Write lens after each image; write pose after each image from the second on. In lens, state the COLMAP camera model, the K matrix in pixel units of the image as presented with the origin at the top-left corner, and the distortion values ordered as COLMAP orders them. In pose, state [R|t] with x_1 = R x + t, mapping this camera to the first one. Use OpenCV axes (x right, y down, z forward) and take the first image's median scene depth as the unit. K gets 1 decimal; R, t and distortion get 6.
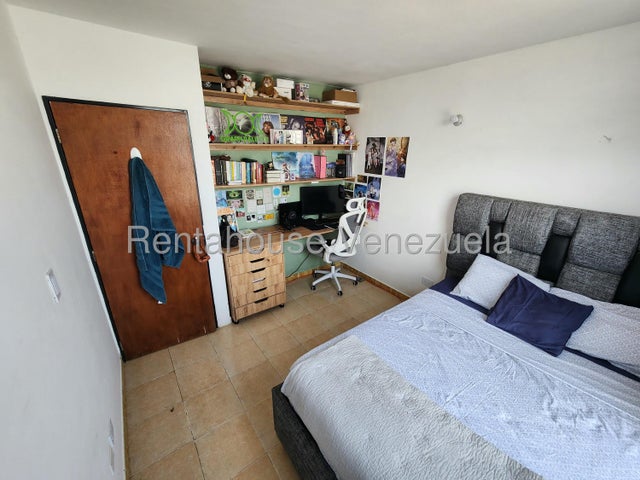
lens RADIAL K [[261.7, 0, 320.0], [0, 261.7, 240.0], [0, 0, 1]] dist [0.000051, 0.000070]
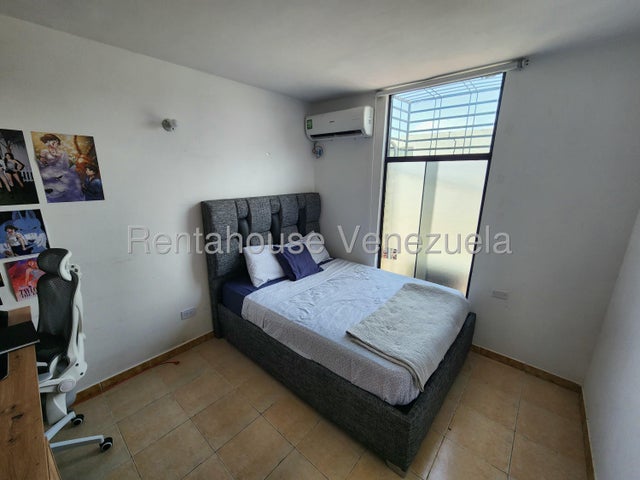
lens RADIAL K [[261.7, 0, 320.0], [0, 261.7, 240.0], [0, 0, 1]] dist [0.000051, 0.000070]
pose [[-0.212298, -0.258846, 0.942300, -0.431356], [0.326093, 0.890242, 0.318014, -0.187130], [-0.921191, 0.374791, -0.104588, 0.636071]]
